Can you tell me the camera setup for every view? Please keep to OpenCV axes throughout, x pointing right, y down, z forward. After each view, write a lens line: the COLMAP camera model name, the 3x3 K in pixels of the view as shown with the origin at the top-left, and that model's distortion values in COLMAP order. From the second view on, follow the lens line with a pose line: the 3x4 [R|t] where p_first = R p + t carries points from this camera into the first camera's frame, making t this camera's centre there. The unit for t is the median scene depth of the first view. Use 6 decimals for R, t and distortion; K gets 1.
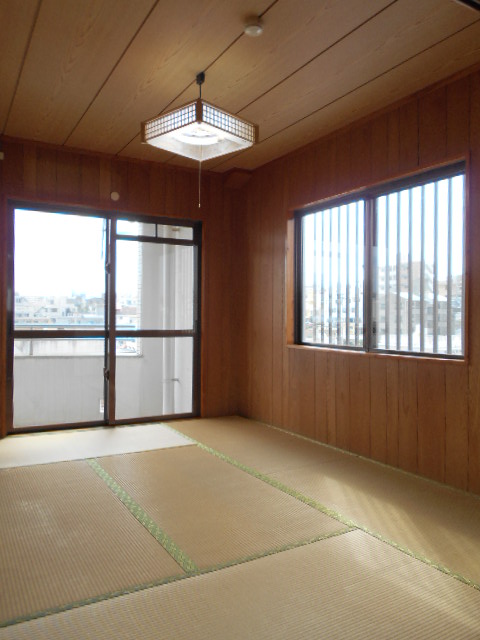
lens RADIAL K [[497.7, 0, 240.0], [0, 497.7, 320.0], [0, 0, 1]] dist [-0.000646, -0.000183]
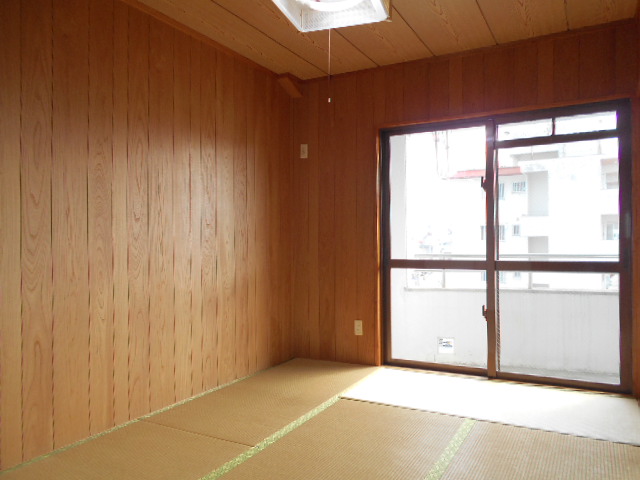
lens RADIAL K [[497.7, 0, 320.0], [0, 497.7, 240.0], [0, 0, 1]] dist [-0.000646, -0.000183]
pose [[0.517429, -0.023358, -0.855407, 0.320372], [0.004586, 0.999689, -0.024524, 0.005961], [0.855714, 0.008766, 0.517376, 0.361921]]
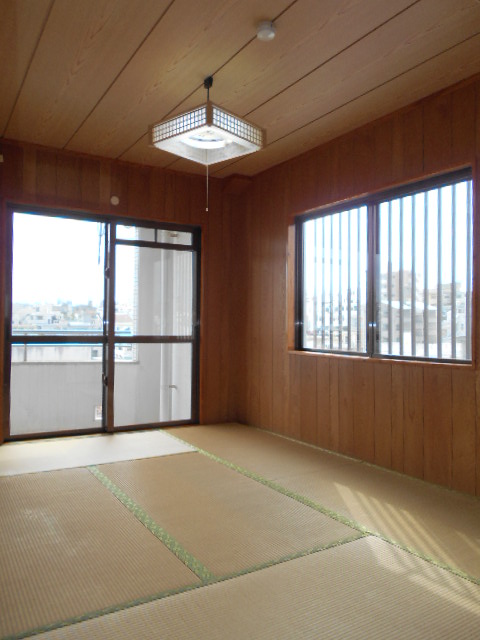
lens RADIAL K [[497.7, 0, 240.0], [0, 497.7, 320.0], [0, 0, 1]] dist [-0.000646, -0.000183]
pose [[0.999659, 0.002521, 0.026008, -0.028417], [-0.002100, 0.999866, -0.016218, 0.005077], [-0.026046, 0.016158, 0.999530, 0.005693]]
